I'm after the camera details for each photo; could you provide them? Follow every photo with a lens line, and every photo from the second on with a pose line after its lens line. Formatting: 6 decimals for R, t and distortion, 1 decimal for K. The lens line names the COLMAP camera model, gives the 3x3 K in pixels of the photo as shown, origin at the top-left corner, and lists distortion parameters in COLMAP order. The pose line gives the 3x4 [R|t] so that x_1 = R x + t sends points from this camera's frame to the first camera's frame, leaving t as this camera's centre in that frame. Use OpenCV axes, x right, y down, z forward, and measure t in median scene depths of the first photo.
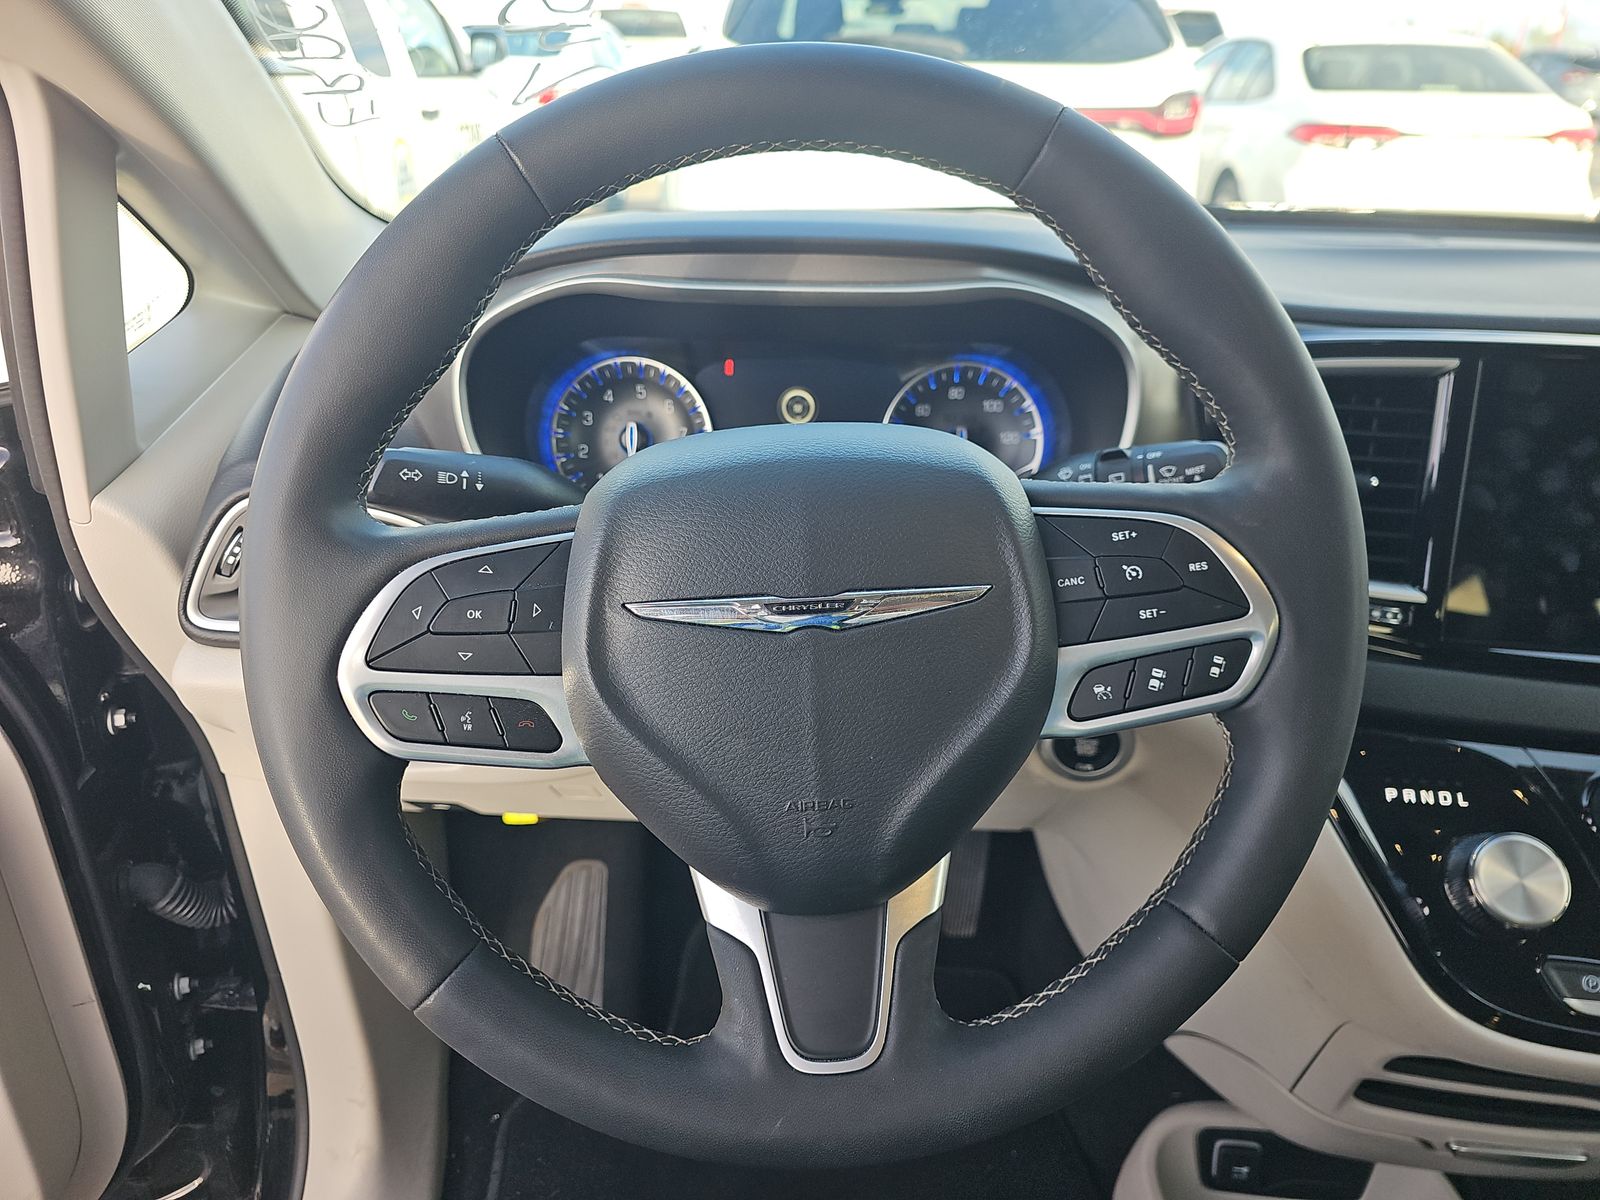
lens RADIAL K [[1101.9, 0, 800.0], [0, 1101.9, 600.0], [0, 0, 1]] dist [0.085660, -0.095751]
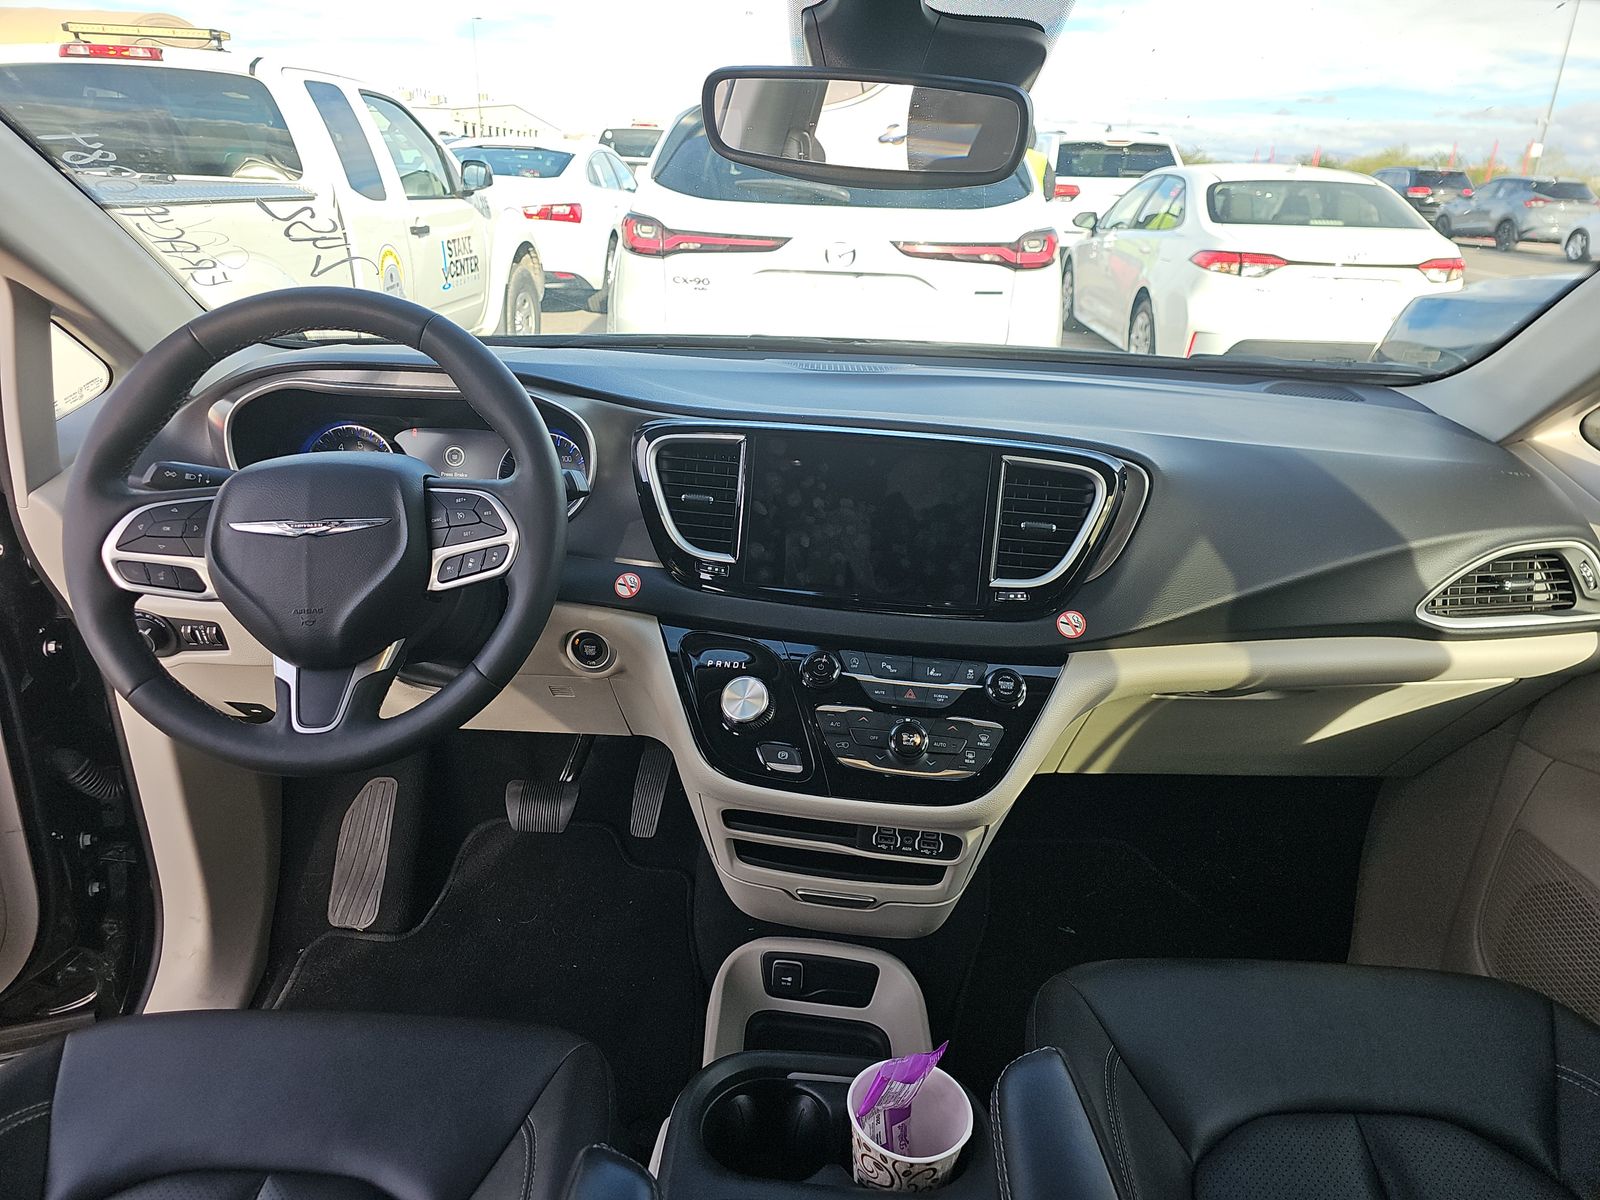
lens RADIAL K [[1101.9, 0, 800.0], [0, 1101.9, 600.0], [0, 0, 1]] dist [0.085660, -0.095751]
pose [[0.999560, 0.024260, -0.017042, 0.701830], [-0.025559, 0.996415, -0.080647, 0.210750], [0.015025, 0.081047, 0.996597, -0.837584]]
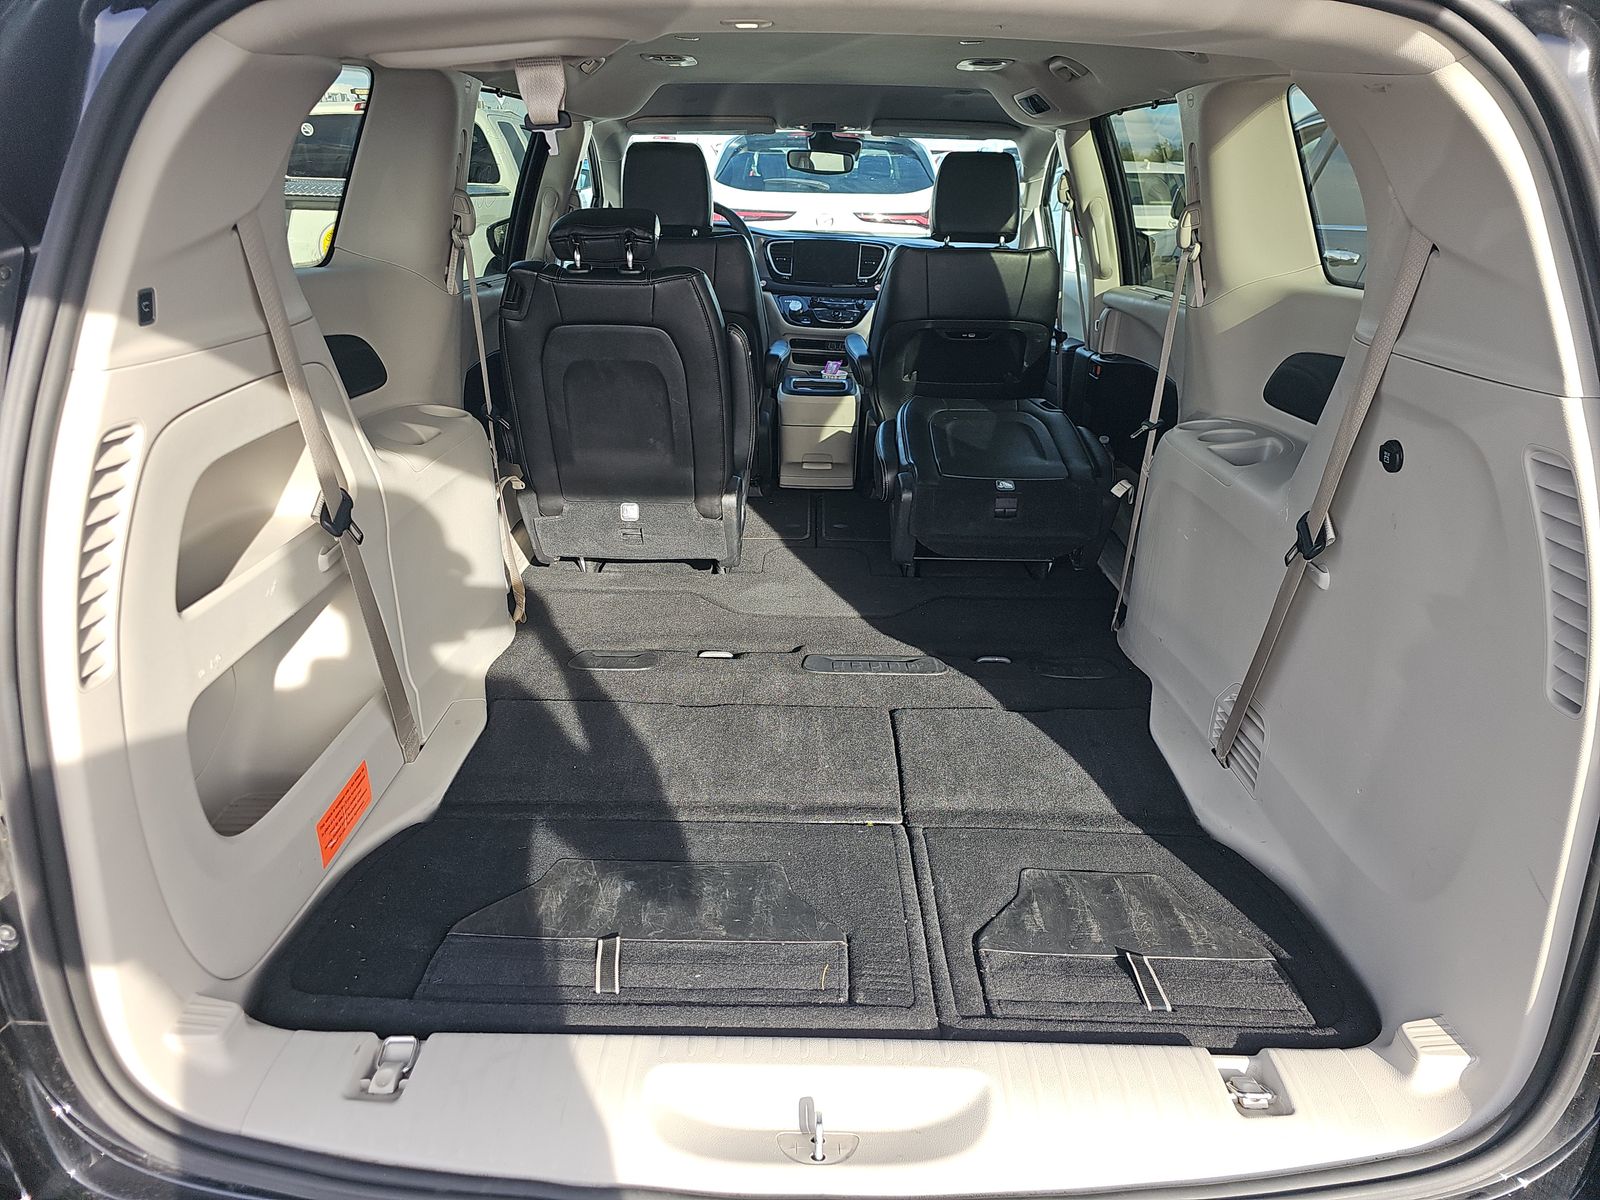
lens RADIAL K [[1101.9, 0, 800.0], [0, 1101.9, 600.0], [0, 0, 1]] dist [0.085660, -0.095751]
pose [[0.999831, 0.007509, -0.016769, 0.748620], [-0.008899, 0.996394, -0.084382, 2.657382], [0.016075, 0.084517, 0.996292, -5.859183]]
